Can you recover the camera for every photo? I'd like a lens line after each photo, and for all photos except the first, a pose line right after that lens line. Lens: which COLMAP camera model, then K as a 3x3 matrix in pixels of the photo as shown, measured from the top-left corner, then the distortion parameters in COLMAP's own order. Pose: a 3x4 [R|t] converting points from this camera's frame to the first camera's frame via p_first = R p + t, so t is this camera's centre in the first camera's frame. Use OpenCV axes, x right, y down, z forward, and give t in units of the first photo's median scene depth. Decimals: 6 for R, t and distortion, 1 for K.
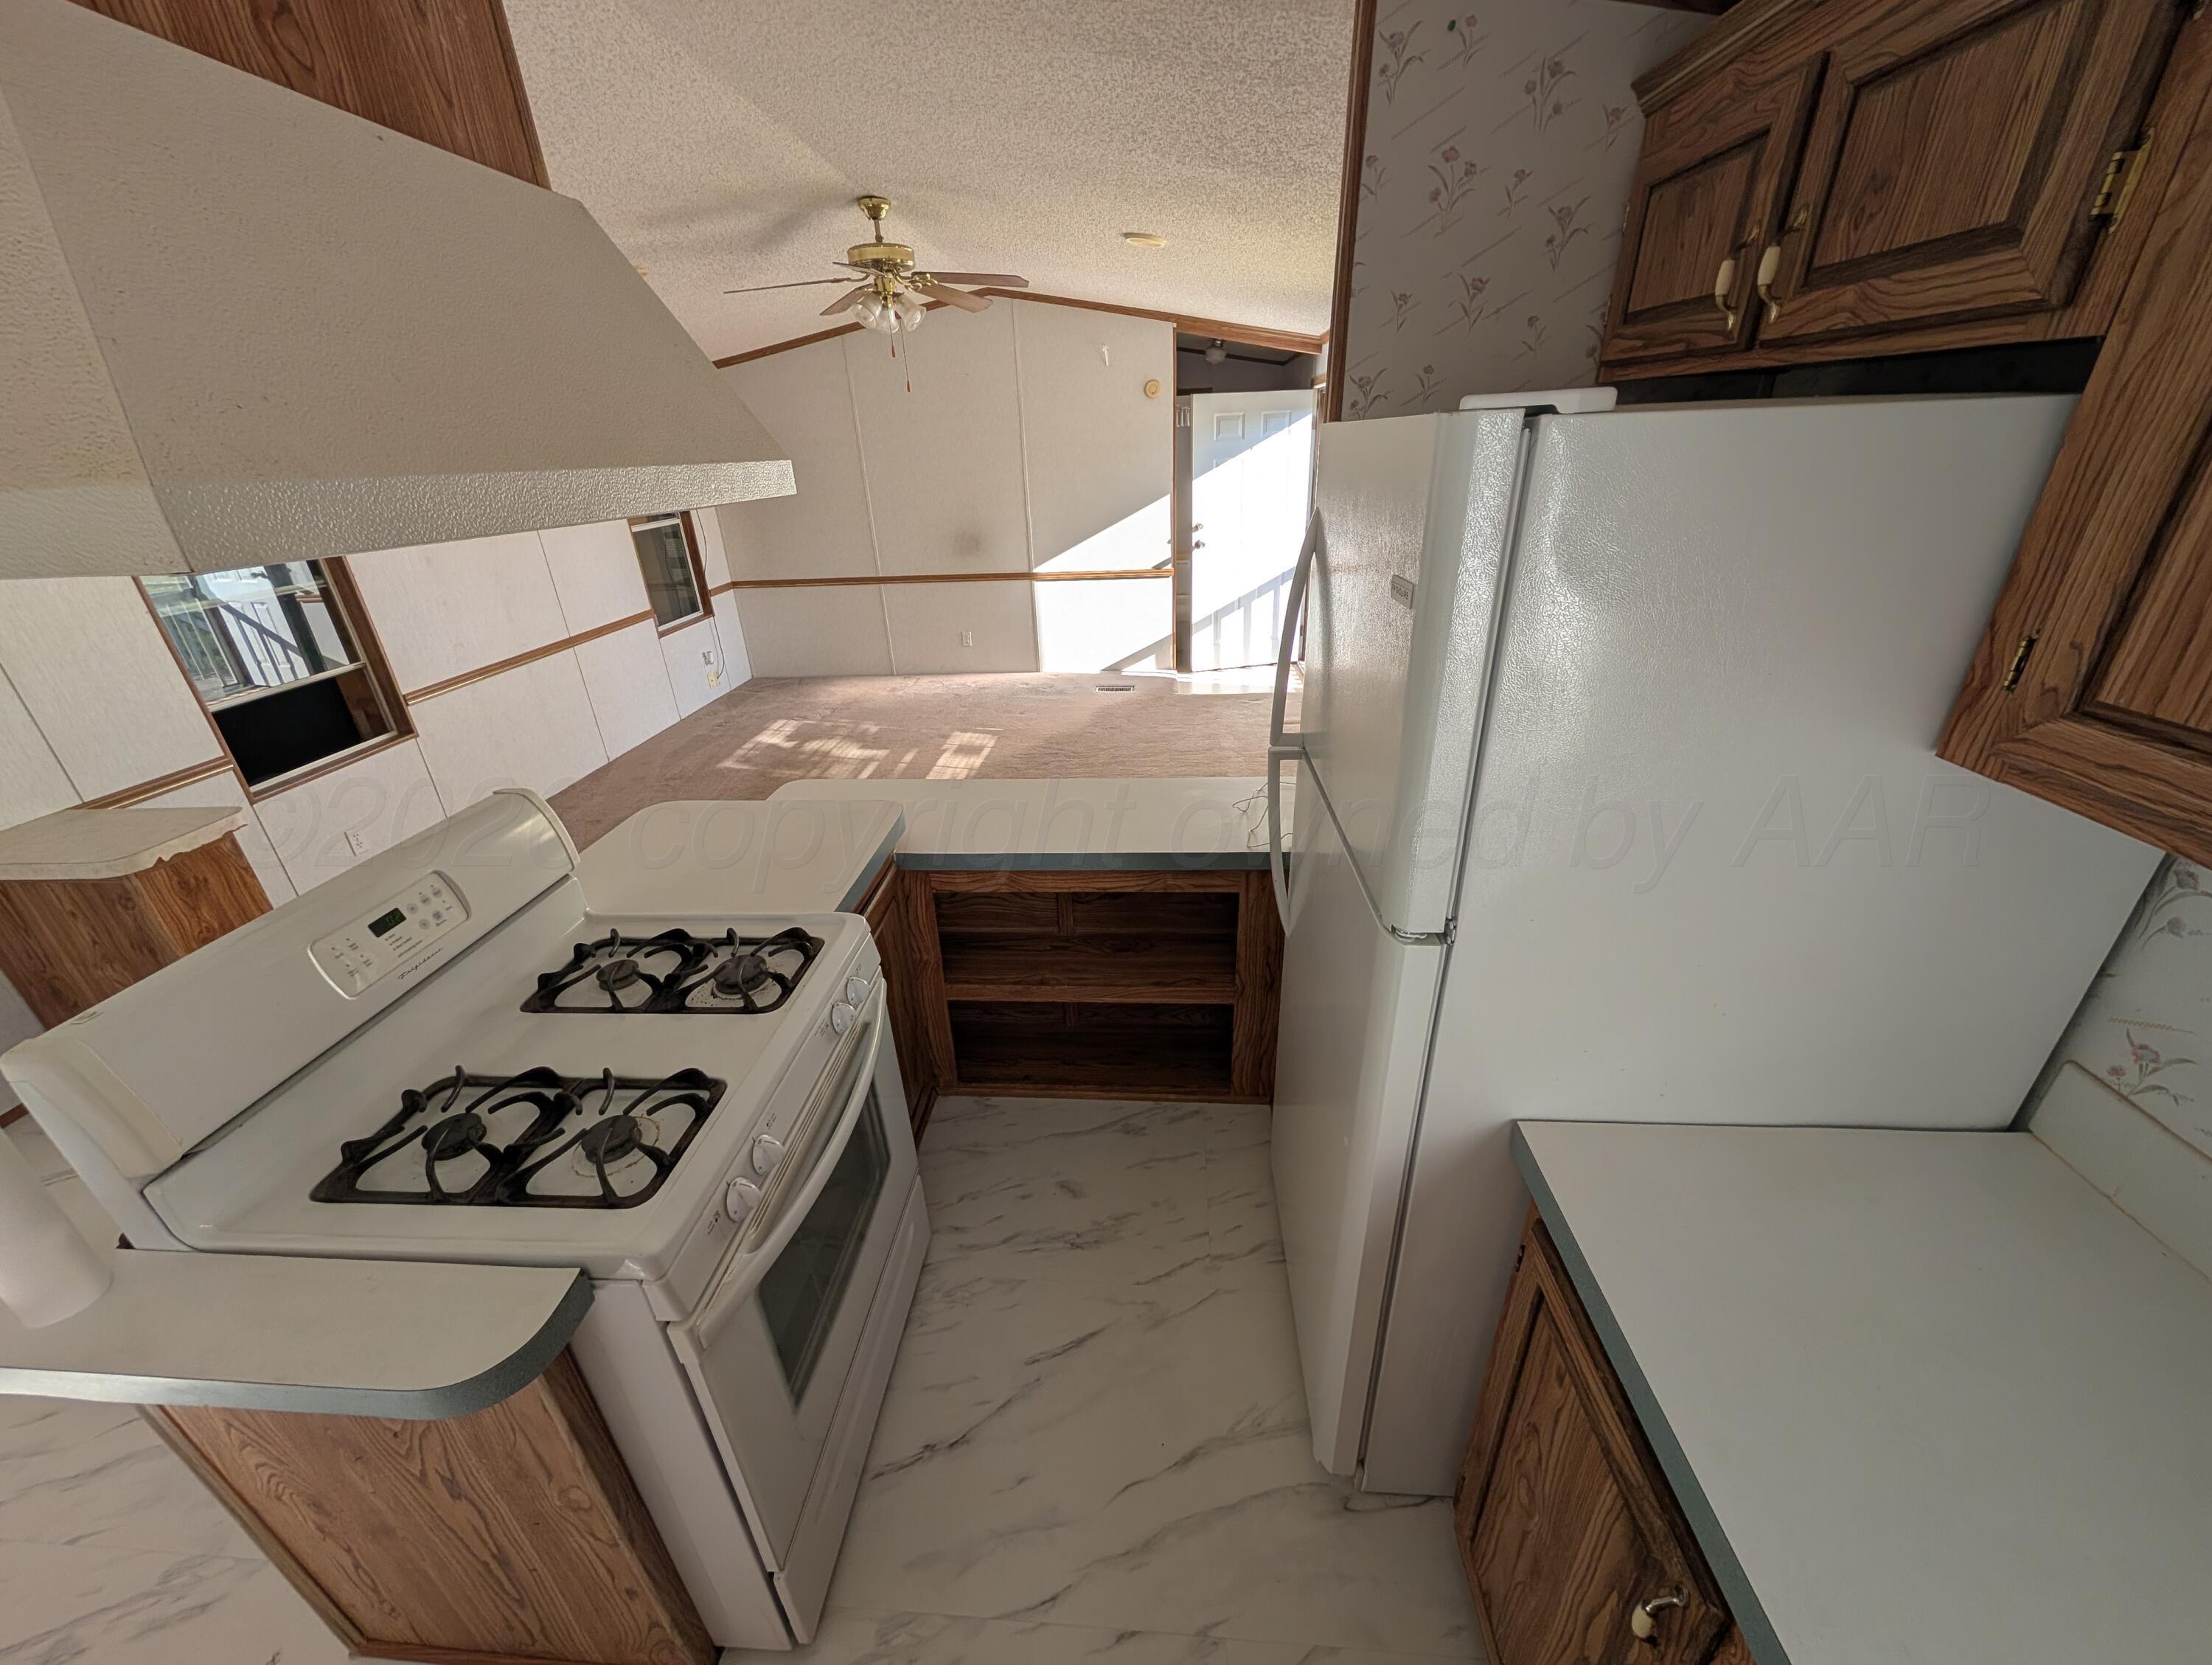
lens RADIAL K [[827.0, 0, 1106.0], [0, 827.0, 832.5], [0, 0, 1]] dist [-0.013572, -0.000092]
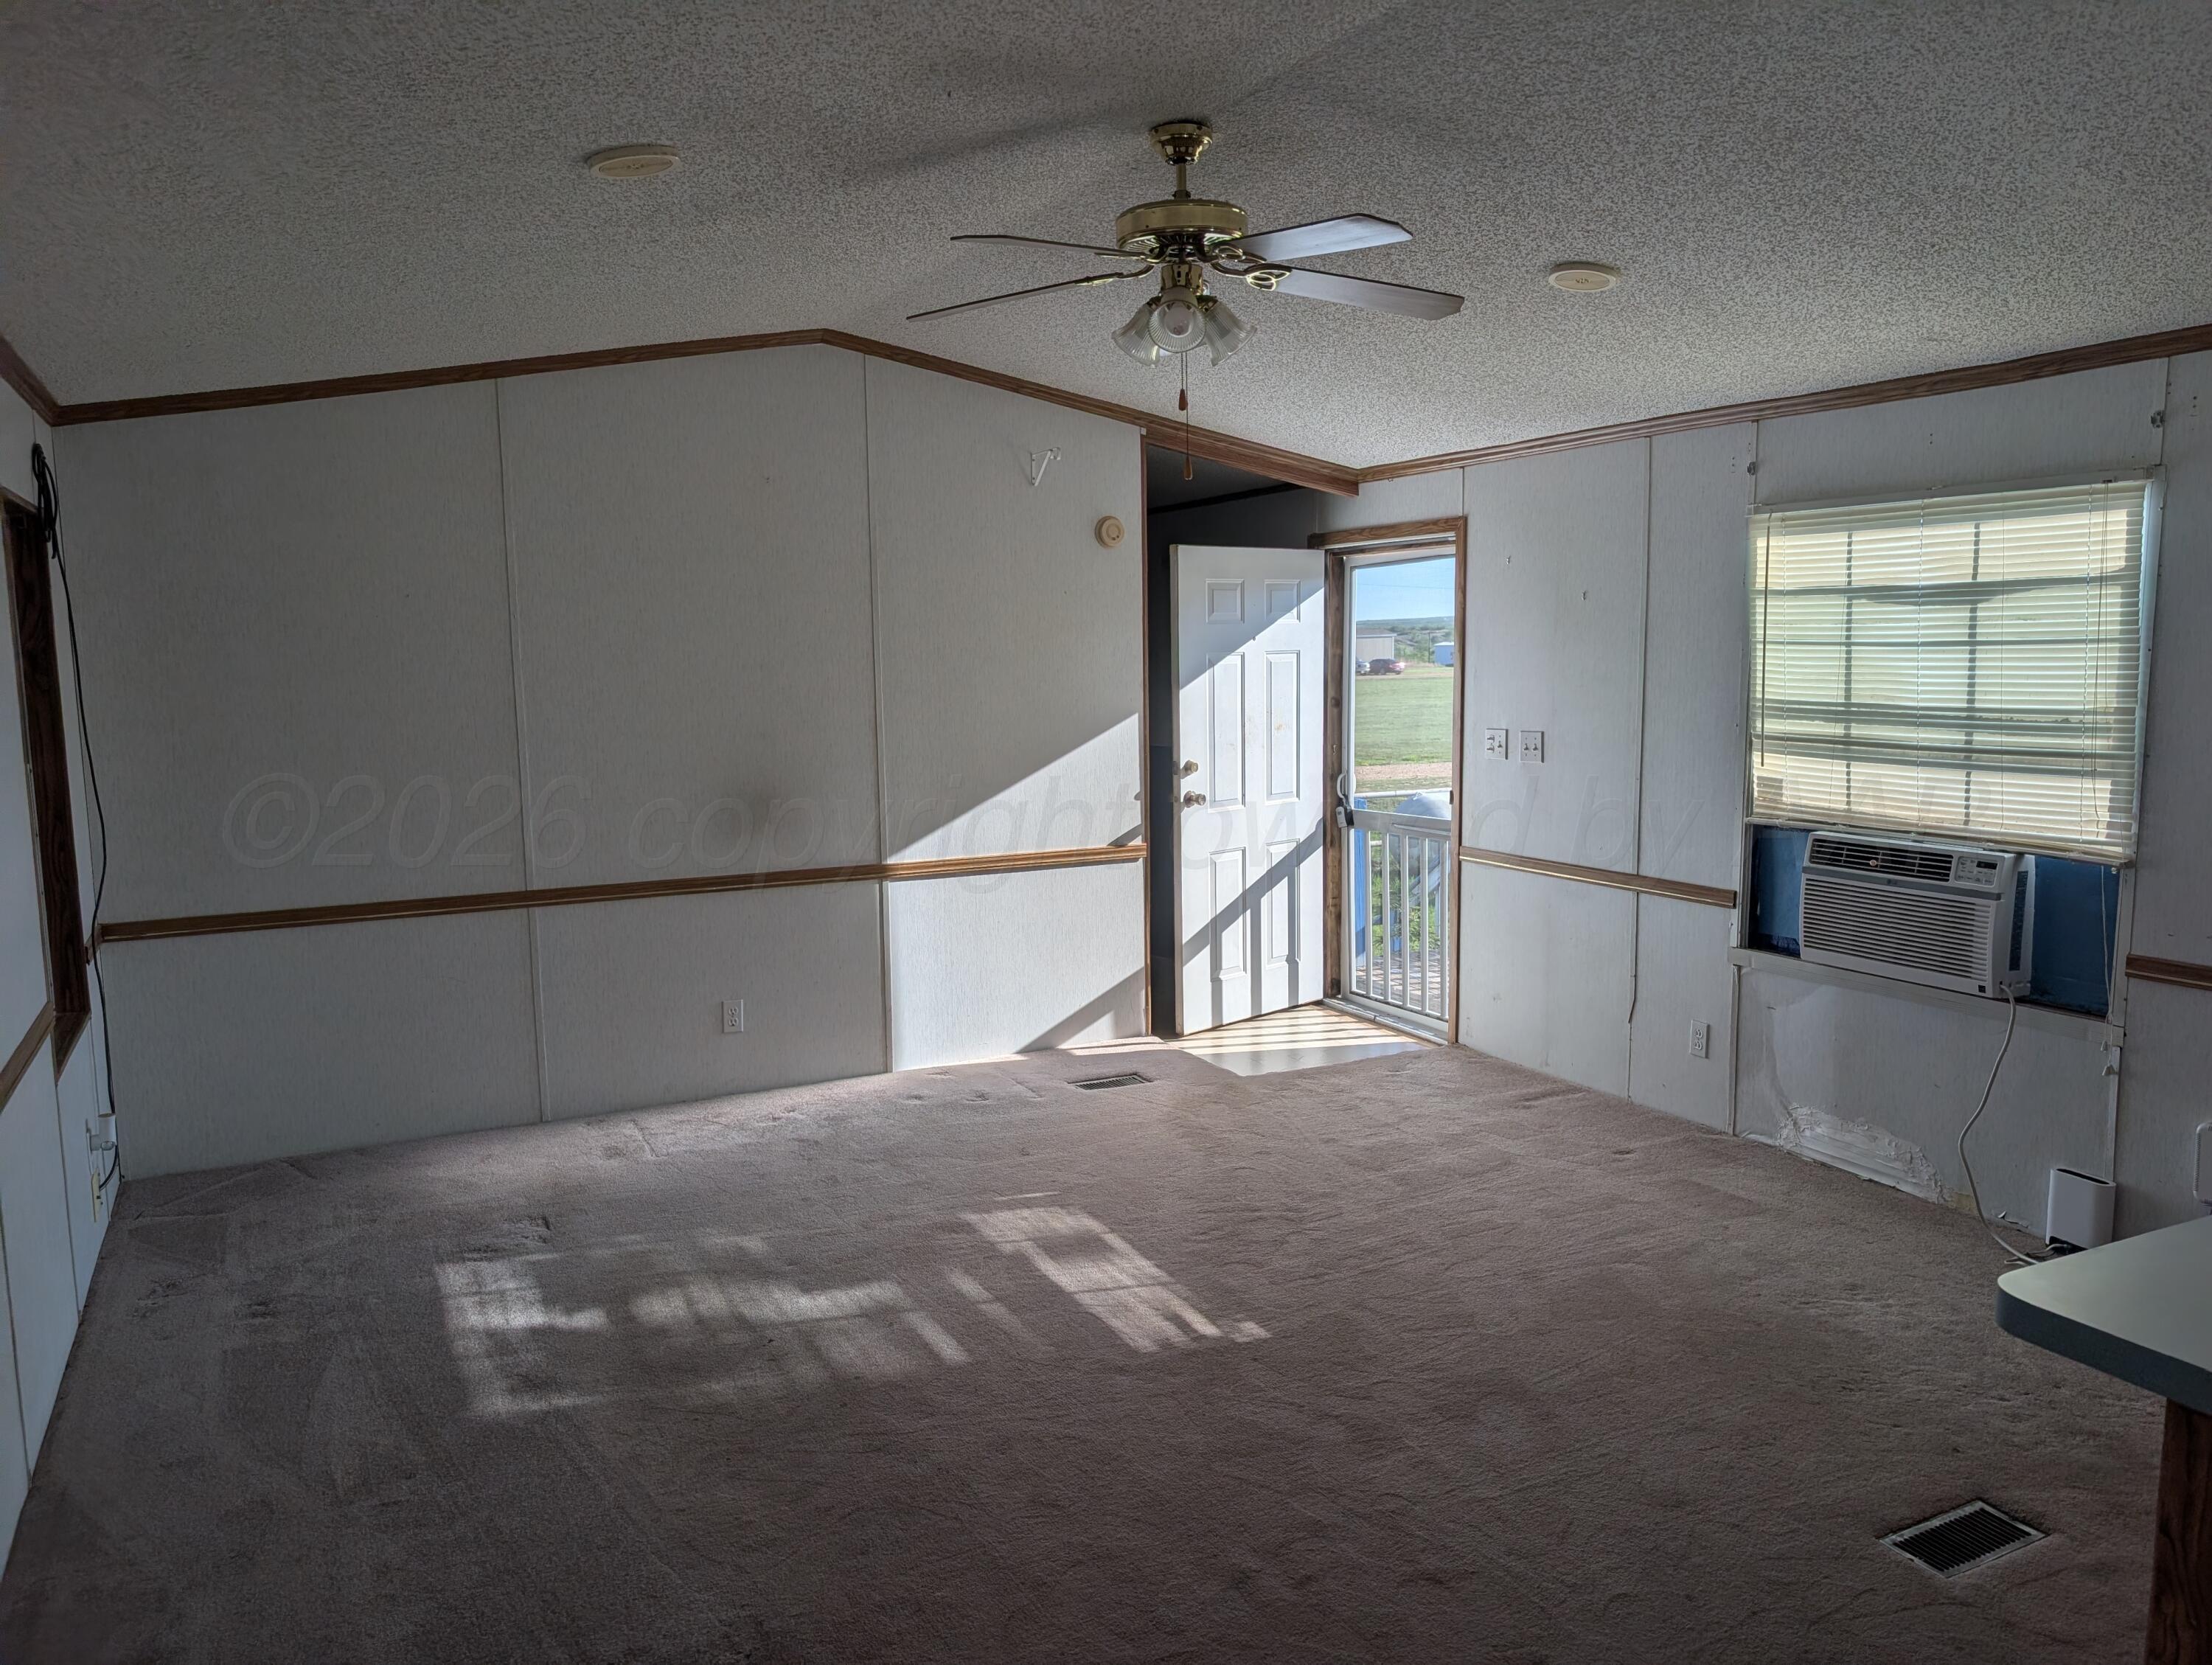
lens RADIAL K [[1562.3, 0, 1124.0], [0, 1562.3, 820.0], [0, 0, 1]] dist [0.016128, -0.010700]
pose [[0.850397, -0.026588, 0.525470, -0.478418], [0.205824, 0.935943, -0.285739, -0.059144], [-0.484213, 0.351146, 0.801395, 0.225508]]
